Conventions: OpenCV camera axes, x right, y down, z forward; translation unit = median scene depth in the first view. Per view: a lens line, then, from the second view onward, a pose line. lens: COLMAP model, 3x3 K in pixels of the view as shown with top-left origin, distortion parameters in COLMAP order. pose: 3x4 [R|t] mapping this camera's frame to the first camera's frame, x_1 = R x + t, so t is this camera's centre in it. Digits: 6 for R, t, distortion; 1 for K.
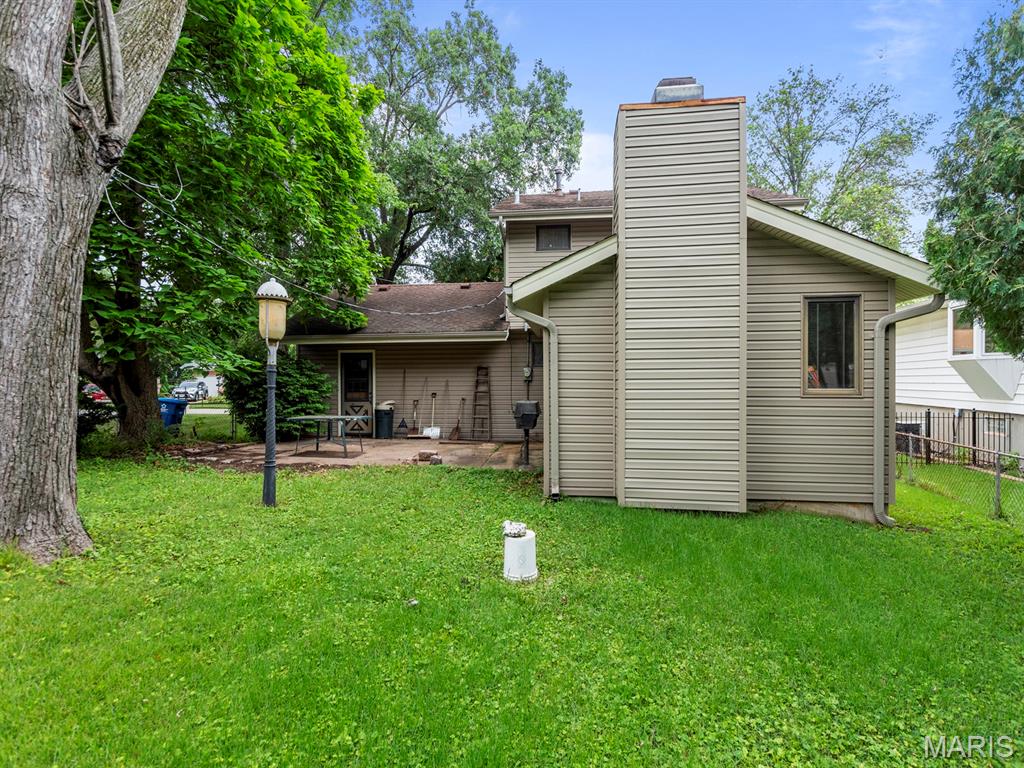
lens RADIAL K [[509.6, 0, 512.0], [0, 509.6, 384.0], [0, 0, 1]] dist [-0.000342, -0.000311]
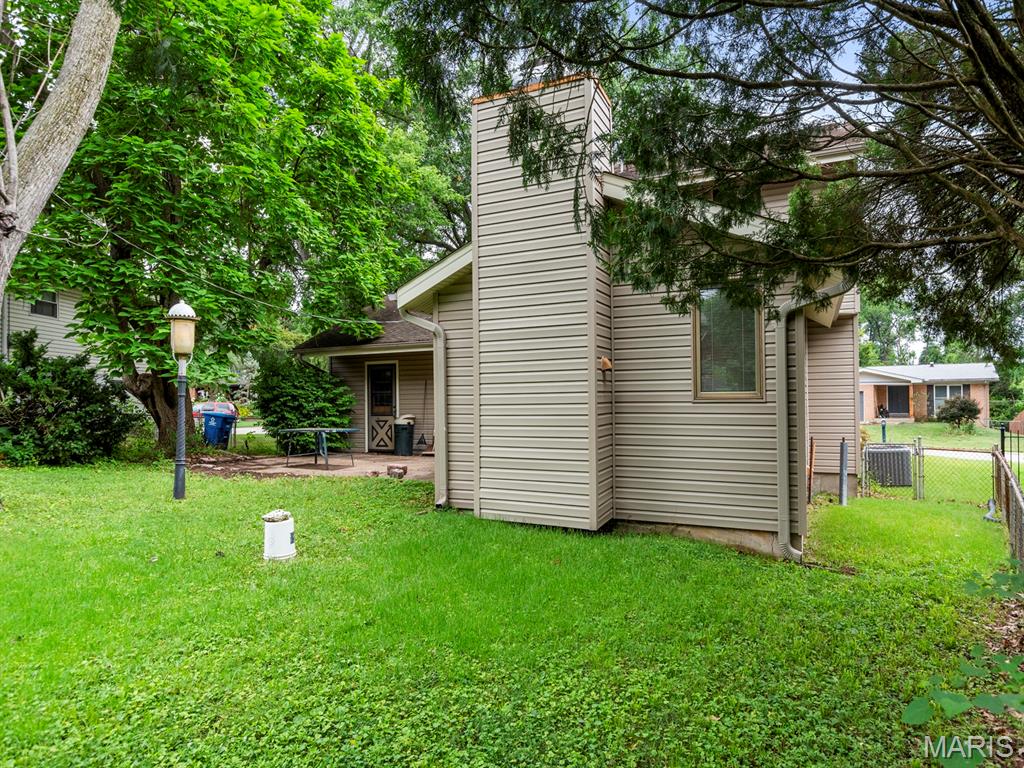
lens RADIAL K [[663.6, 0, 512.0], [0, 663.6, 384.0], [0, 0, 1]] dist [0.006633, 0.003091]
pose [[0.941599, -0.015557, -0.336377, 0.391781], [0.006074, 0.999554, -0.029225, 0.015553], [0.336682, 0.025475, 0.941274, -0.083643]]
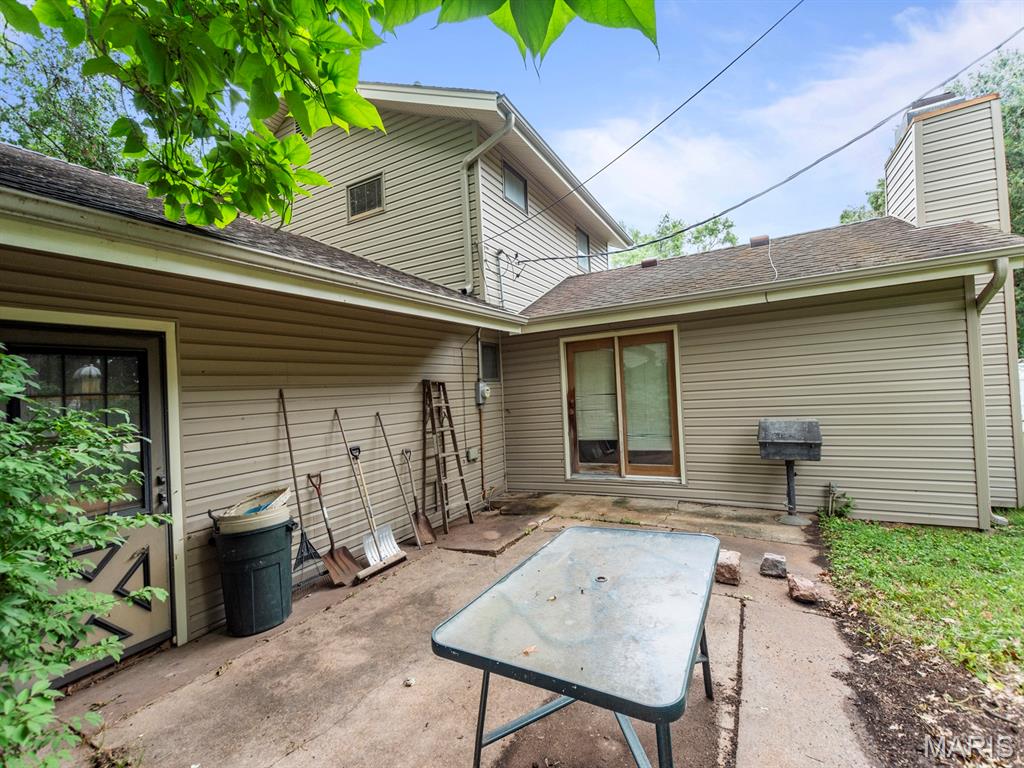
lens RADIAL K [[447.5, 0, 509.7], [0, 447.5, 379.5], [0, 0, 1]] dist [0.001765, -0.000036]
pose [[0.365578, 0.005122, 0.930767, -0.505204], [0.063353, 0.997529, -0.030373, -0.019704], [-0.928622, 0.070070, 0.364350, 0.868474]]
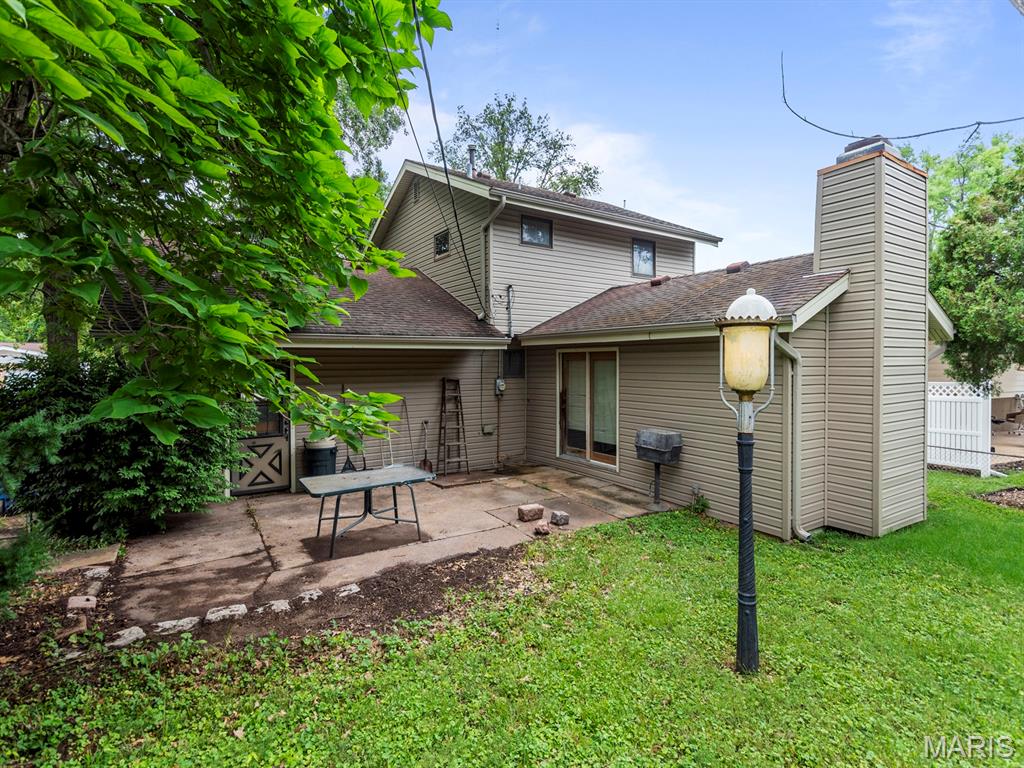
lens RADIAL K [[511.8, 0, 513.7], [0, 511.8, 367.3], [0, 0, 1]] dist [0.003589, 0.000357]
pose [[0.756354, -0.006355, 0.654132, -0.564334], [0.002853, 0.999975, 0.006415, -0.064270], [-0.654157, -0.002986, 0.756353, 0.386827]]
